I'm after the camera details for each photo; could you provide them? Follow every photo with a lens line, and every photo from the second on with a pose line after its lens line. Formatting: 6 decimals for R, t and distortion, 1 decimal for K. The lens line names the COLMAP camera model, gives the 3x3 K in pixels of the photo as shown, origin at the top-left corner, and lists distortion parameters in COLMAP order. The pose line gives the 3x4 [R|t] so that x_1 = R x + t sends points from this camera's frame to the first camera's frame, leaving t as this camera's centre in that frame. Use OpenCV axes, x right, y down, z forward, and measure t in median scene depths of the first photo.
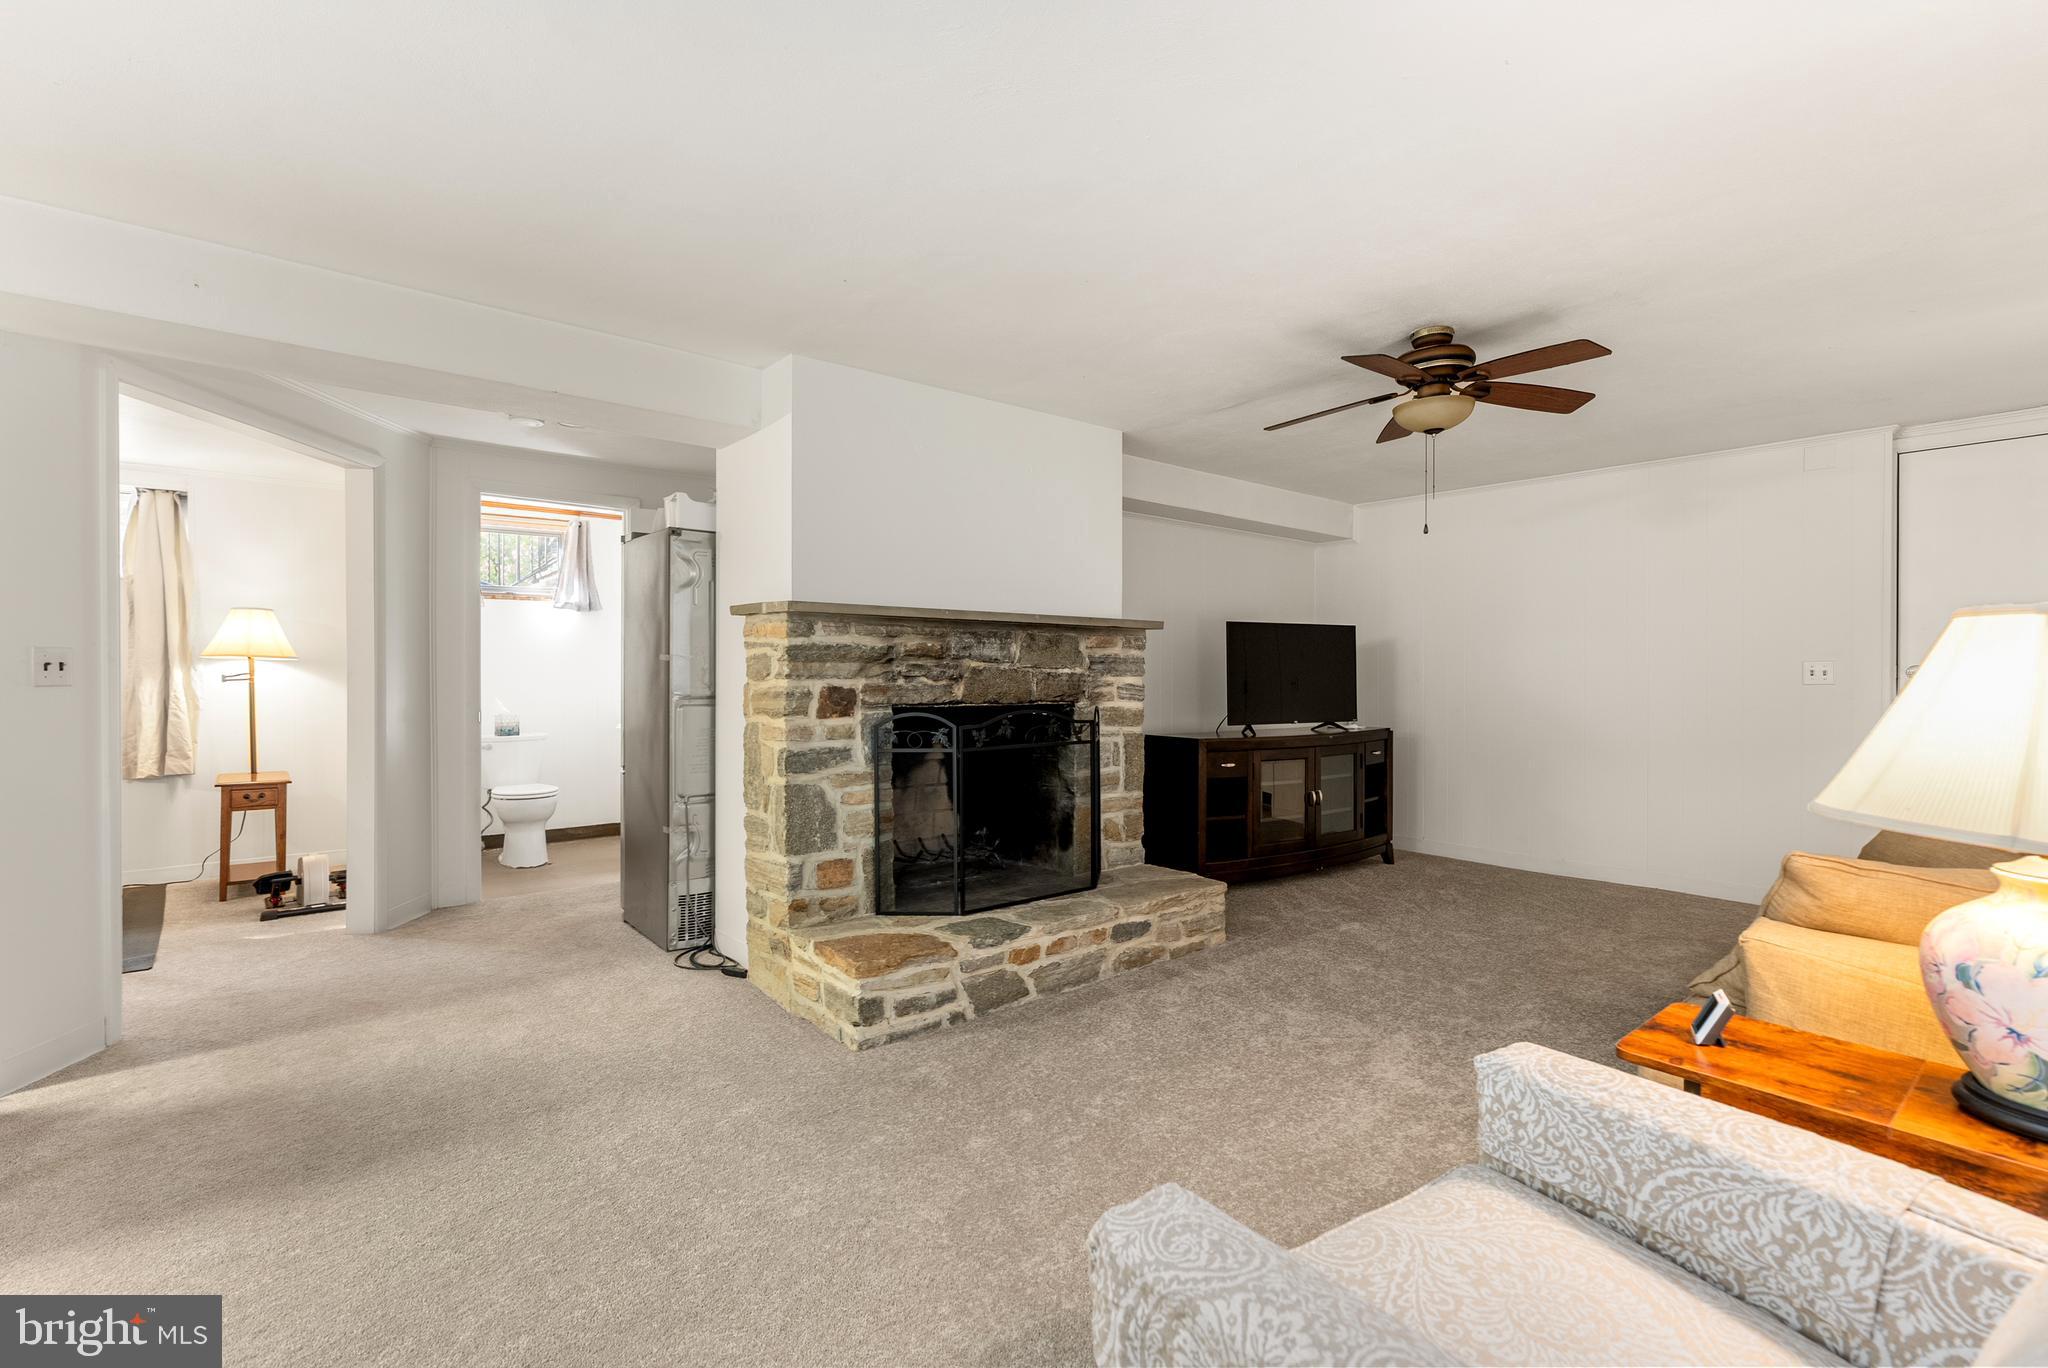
lens RADIAL K [[929.4, 0, 1024.0], [0, 929.4, 684.0], [0, 0, 1]] dist [-0.000891, -0.000154]
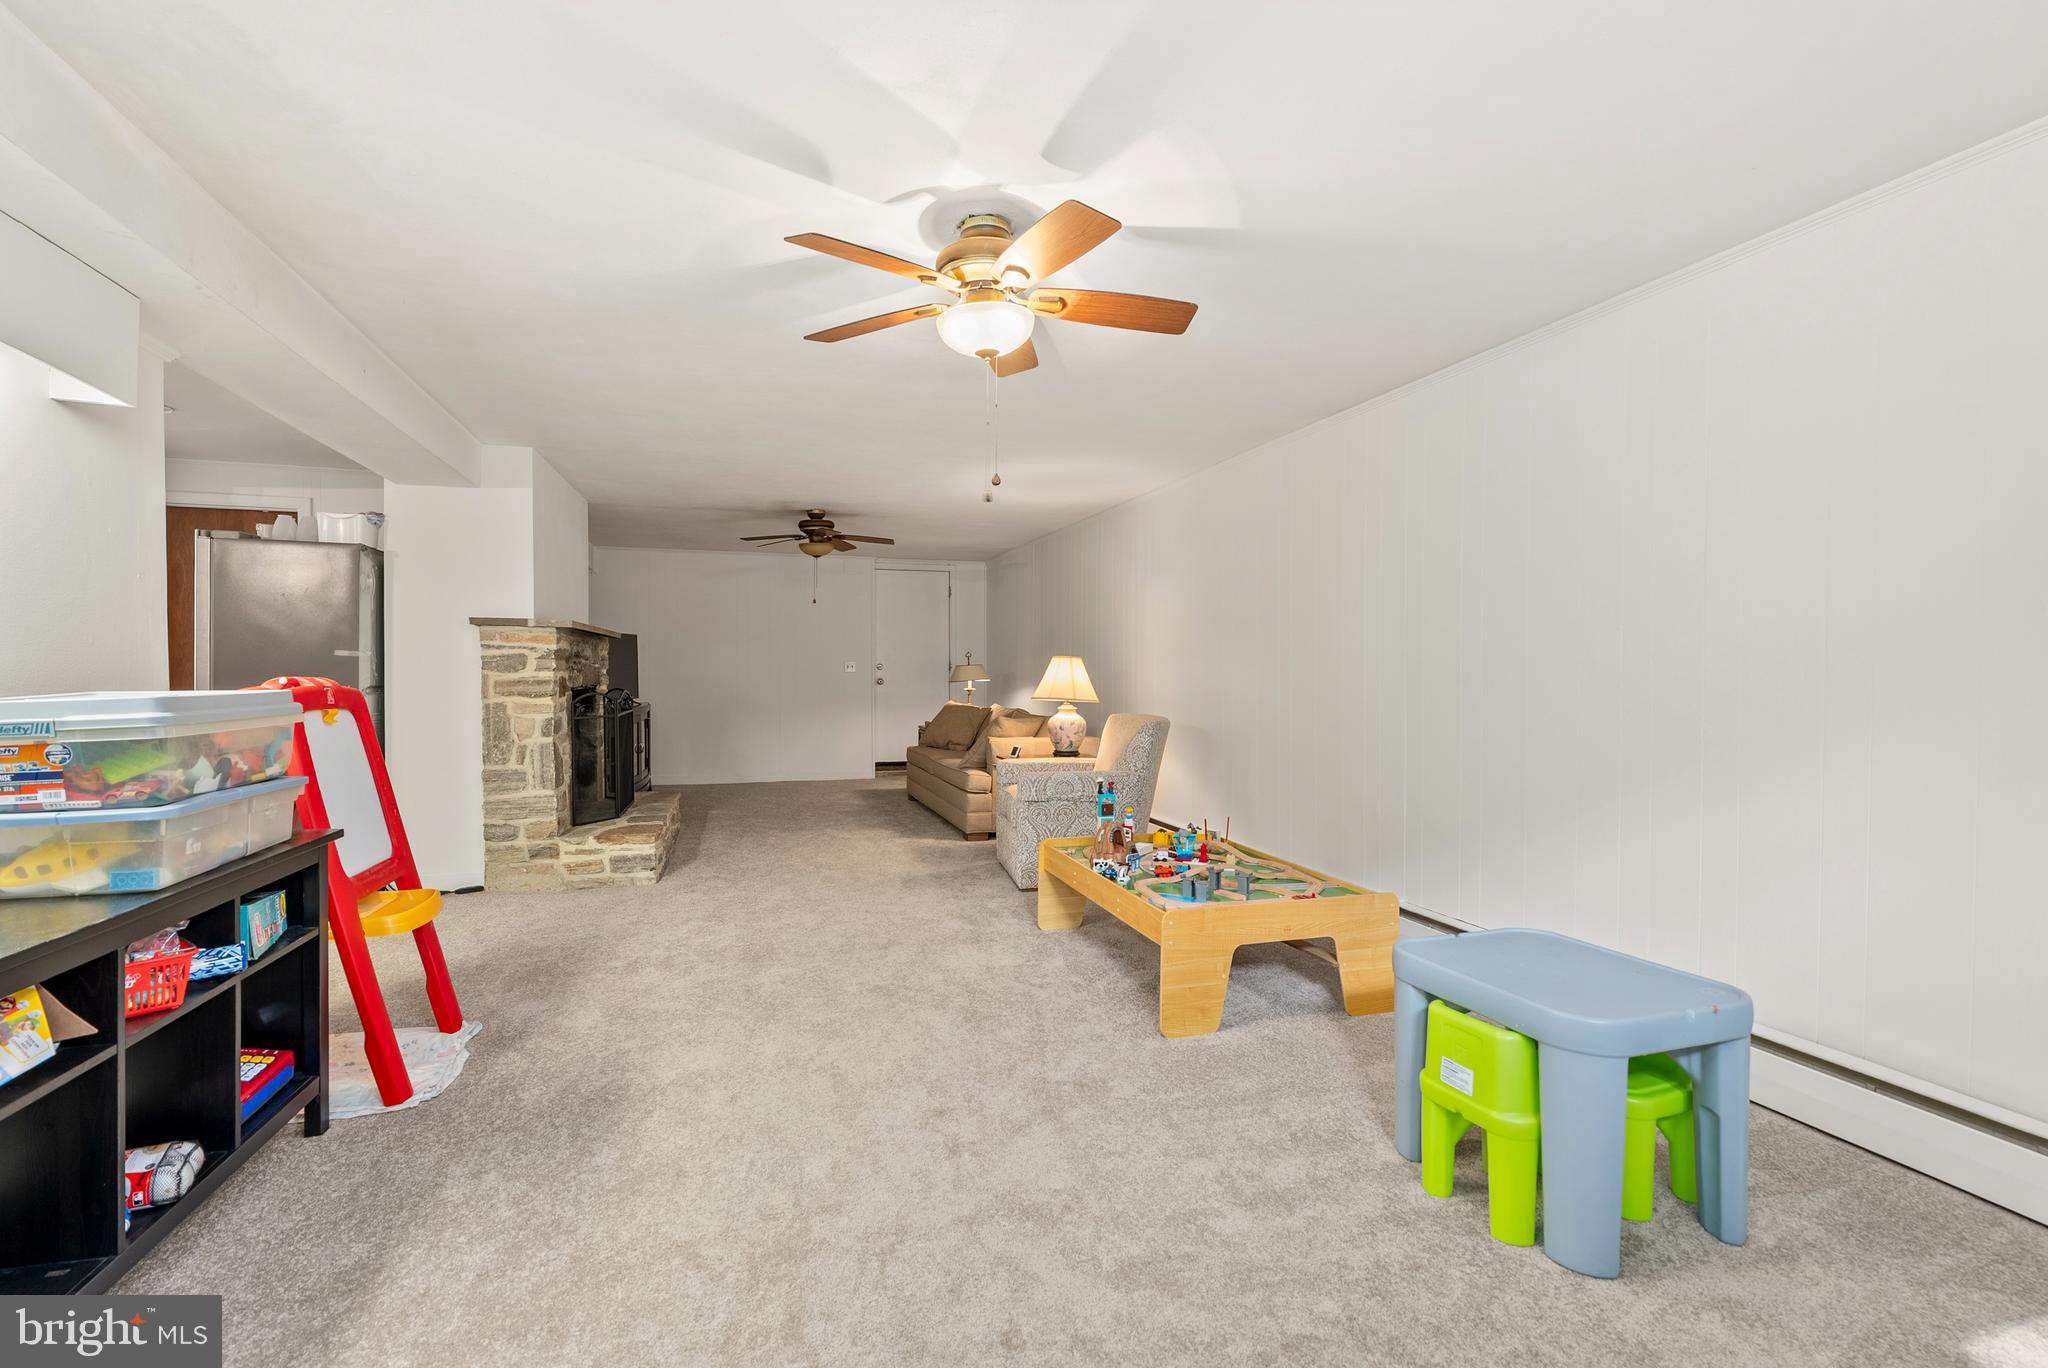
lens RADIAL K [[929.4, 0, 1024.0], [0, 929.4, 684.0], [0, 0, 1]] dist [-0.000891, -0.000154]
pose [[0.400793, -0.011553, 0.916096, -1.211906], [0.008616, 0.999924, 0.008841, 0.007867], [-0.916128, 0.004350, 0.400862, -0.273392]]
